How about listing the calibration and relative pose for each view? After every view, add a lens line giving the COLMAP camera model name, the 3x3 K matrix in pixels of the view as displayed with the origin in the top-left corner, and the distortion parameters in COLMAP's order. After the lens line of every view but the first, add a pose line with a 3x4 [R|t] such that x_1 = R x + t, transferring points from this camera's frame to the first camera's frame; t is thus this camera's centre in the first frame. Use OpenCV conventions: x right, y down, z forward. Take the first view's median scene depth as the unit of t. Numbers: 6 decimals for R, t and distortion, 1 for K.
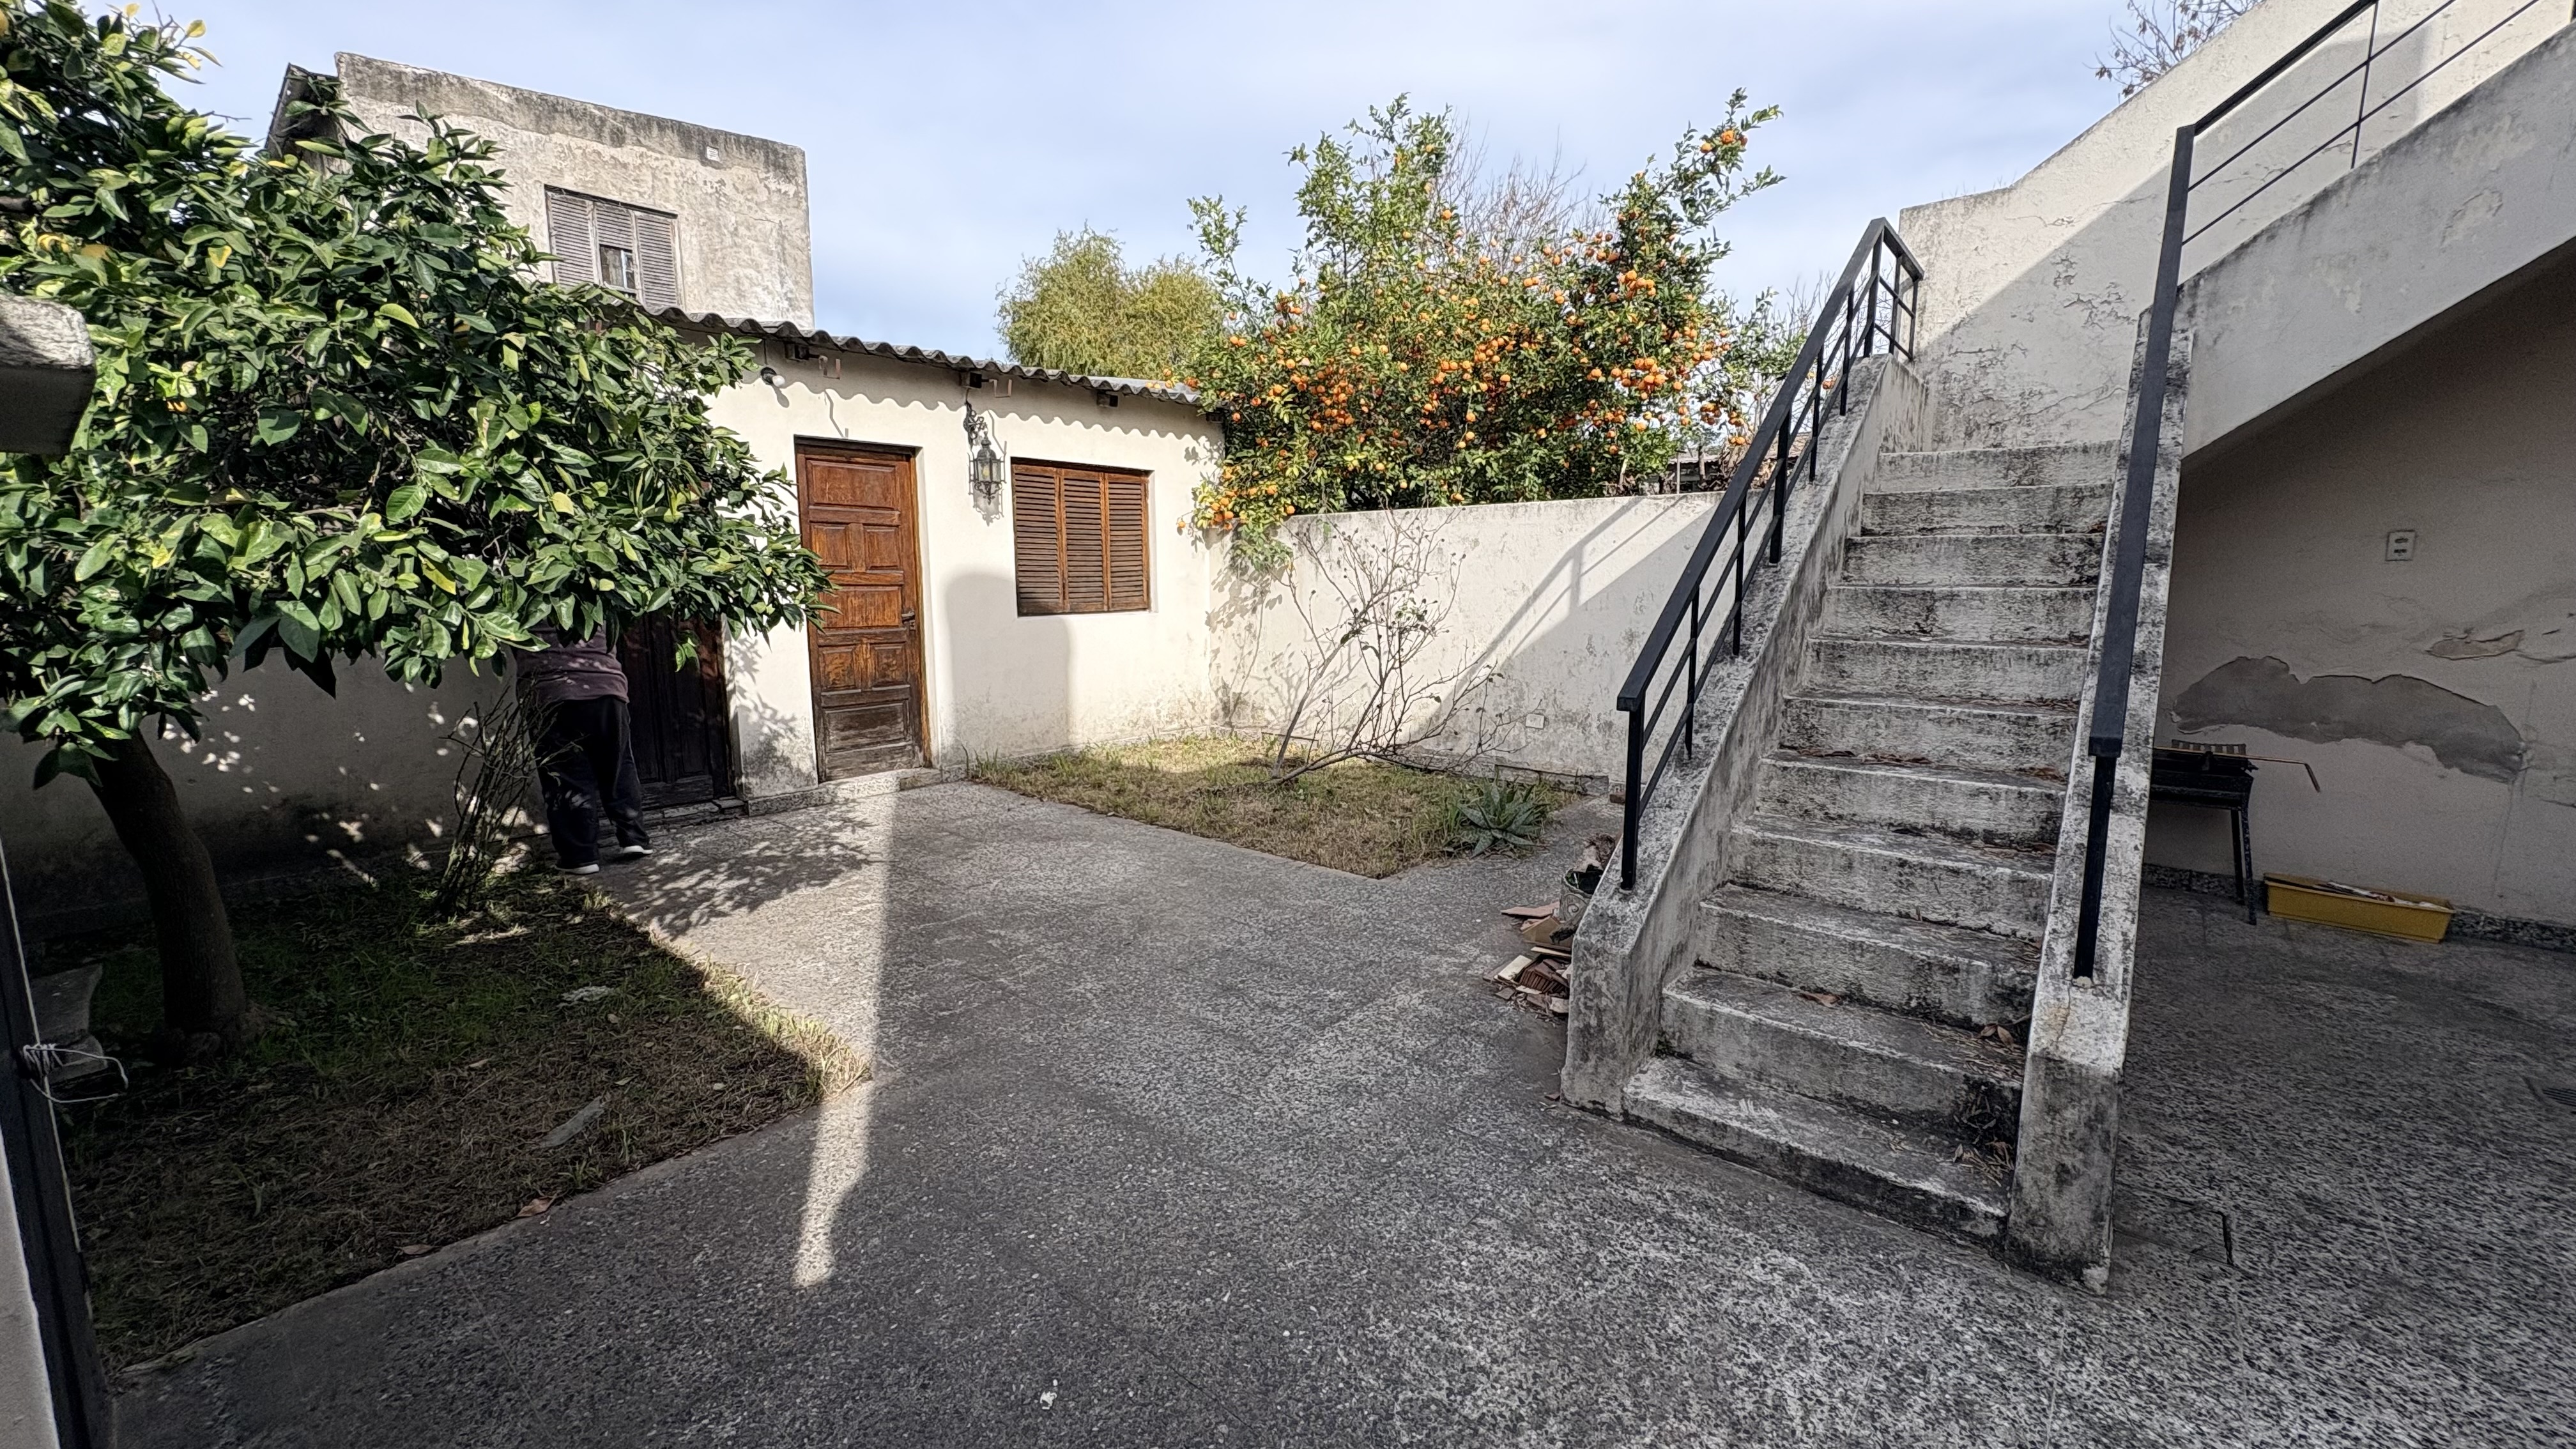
lens RADIAL K [[1022.9, 0, 1289.4], [0, 1022.9, 721.3], [0, 0, 1]] dist [-0.000015, 0.000165]
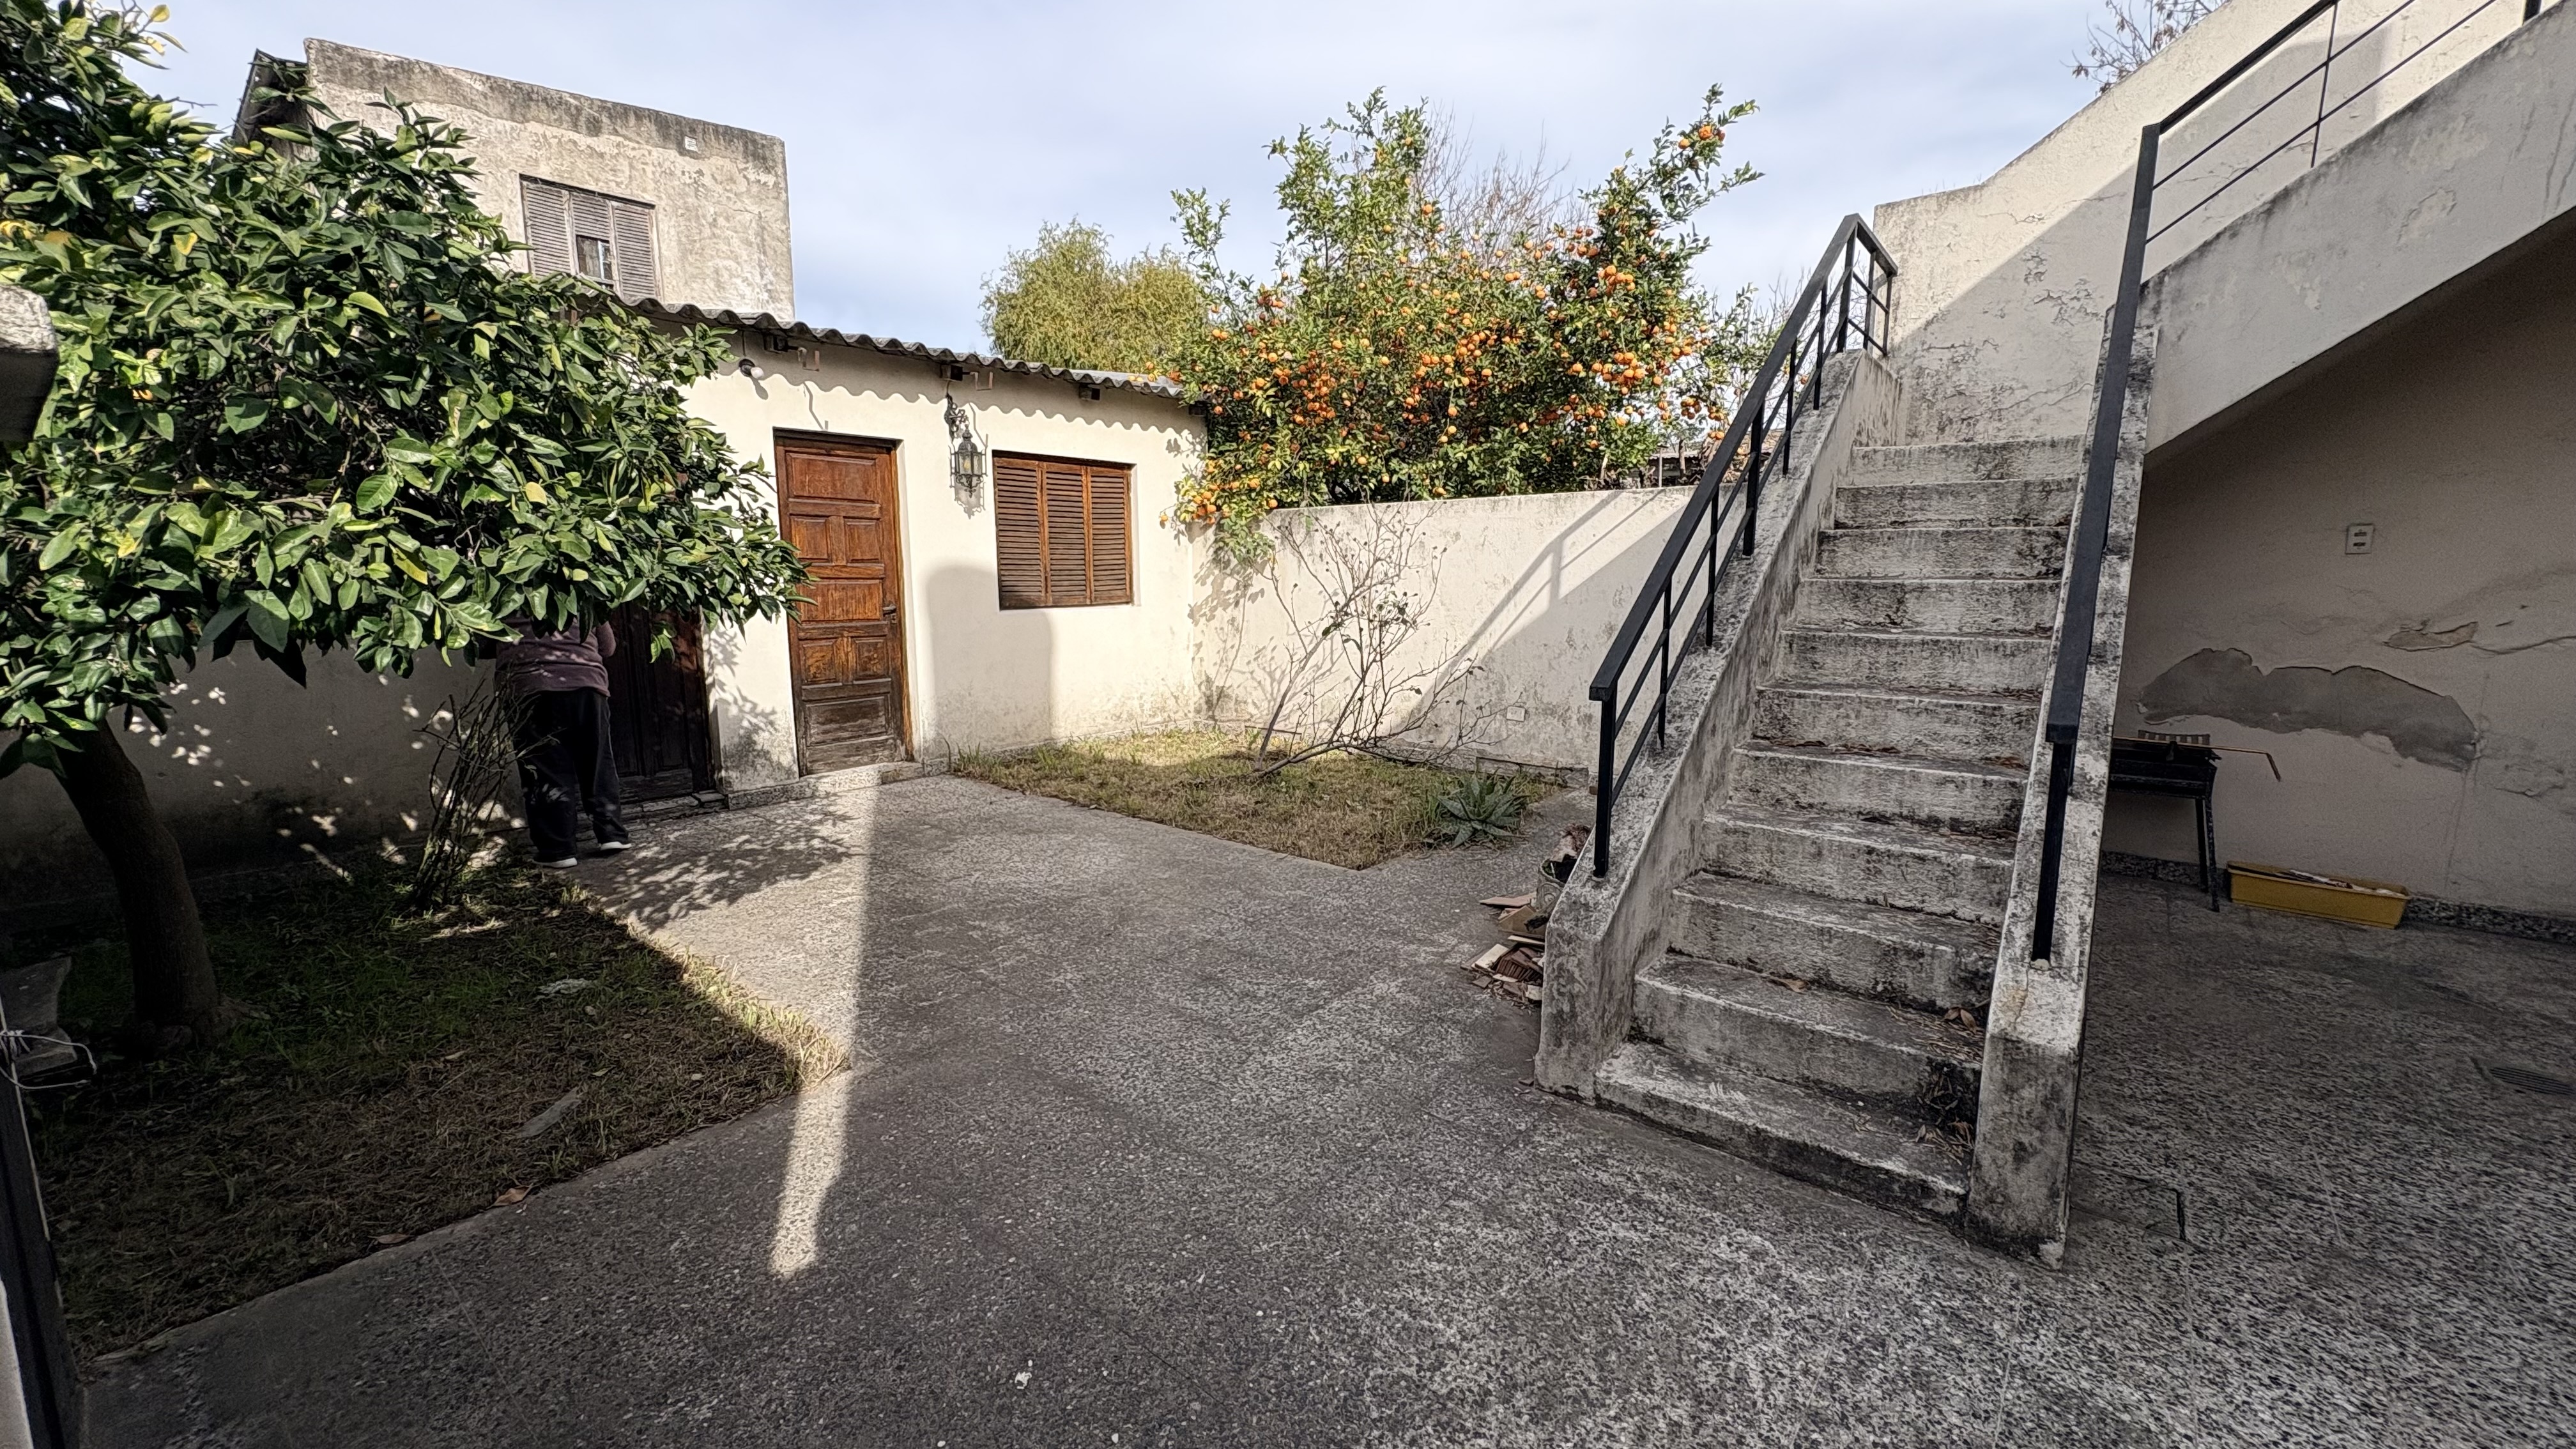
lens RADIAL K [[1022.9, 0, 1289.4], [0, 1022.9, 721.3], [0, 0, 1]] dist [-0.000015, 0.000165]
pose [[0.999909, -0.001491, 0.013379, 0.007649], [0.001426, 0.999987, 0.004875, 0.003743], [-0.013386, -0.004855, 0.999899, -0.006098]]
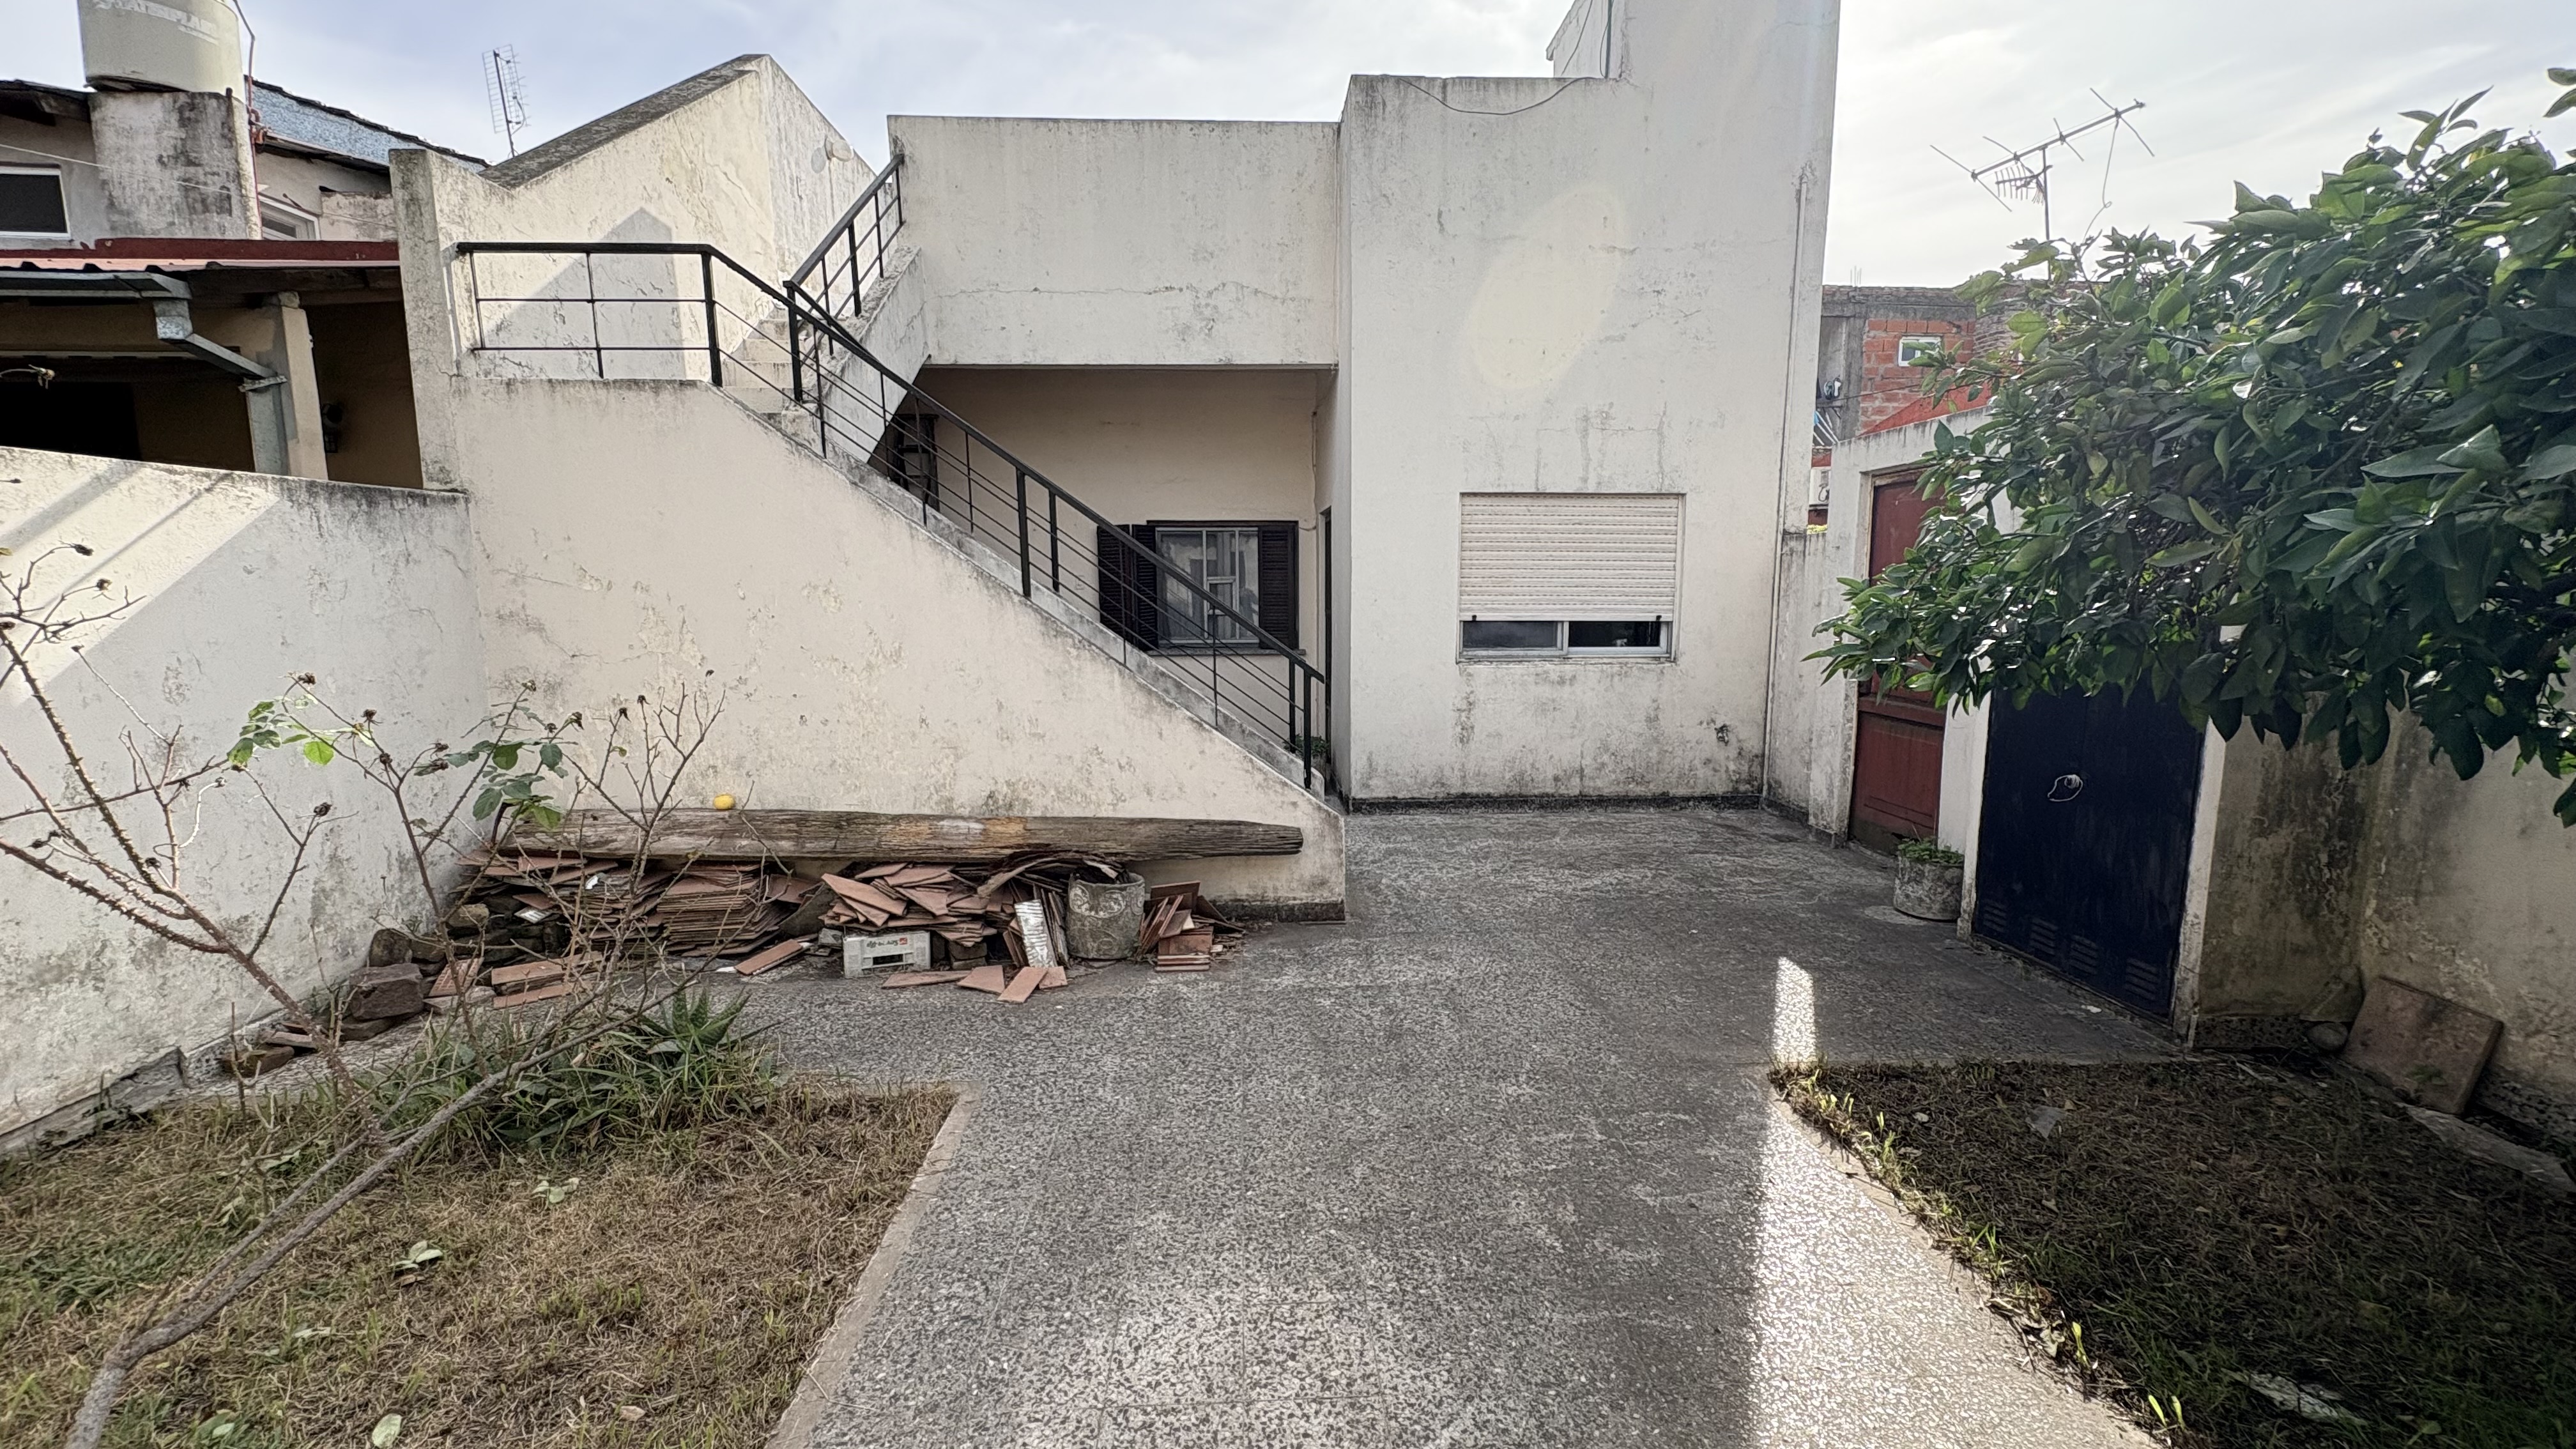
lens RADIAL K [[1022.9, 0, 1298.9], [0, 1022.9, 727.2], [0, 0, 1]] dist [-0.000015, 0.000165]
pose [[-0.692613, -0.091625, 0.715466, -0.671333], [0.111842, 0.966262, 0.232013, -0.259029], [-0.712586, 0.240714, -0.658998, 1.652599]]
